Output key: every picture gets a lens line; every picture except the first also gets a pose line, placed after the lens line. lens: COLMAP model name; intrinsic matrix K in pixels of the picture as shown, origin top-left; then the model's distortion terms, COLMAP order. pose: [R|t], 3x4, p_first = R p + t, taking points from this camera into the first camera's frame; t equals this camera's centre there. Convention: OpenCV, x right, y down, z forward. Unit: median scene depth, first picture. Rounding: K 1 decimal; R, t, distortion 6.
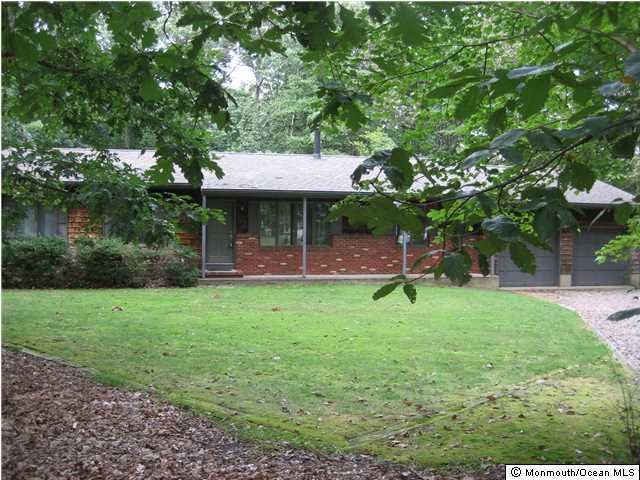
lens RADIAL K [[670.8, 0, 320.0], [0, 670.8, 240.0], [0, 0, 1]] dist [-0.072182, -0.001454]
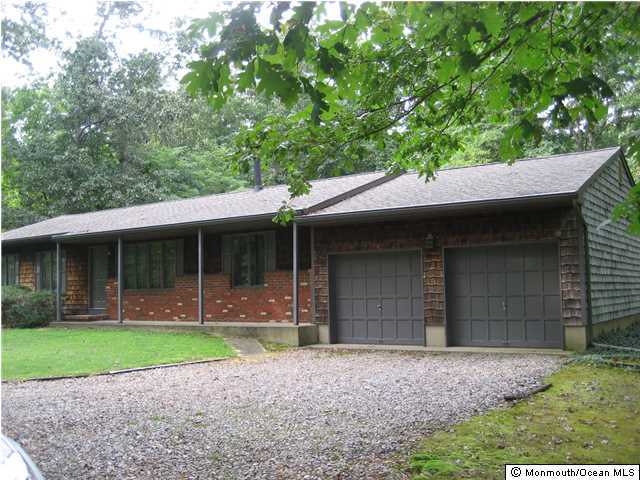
lens RADIAL K [[670.8, 0, 320.0], [0, 670.8, 240.0], [0, 0, 1]] dist [-0.072182, -0.001454]
pose [[0.670790, -0.079794, -0.737343, 0.808418], [0.018196, 0.995667, -0.091196, 0.028566], [0.741424, 0.047757, 0.669335, 0.542393]]
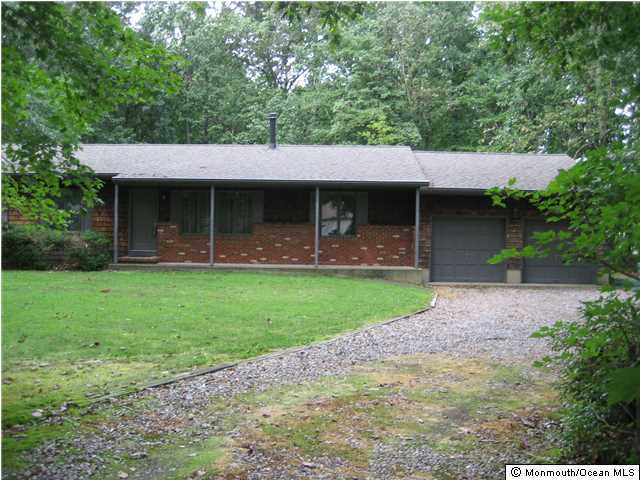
lens RADIAL K [[670.8, 0, 320.0], [0, 670.8, 240.0], [0, 0, 1]] dist [-0.072182, -0.001454]
pose [[0.966944, 0.013510, -0.254631, 0.368794], [-0.011452, 0.999889, 0.009564, 0.005615], [0.254732, -0.006332, 0.966991, 0.058543]]
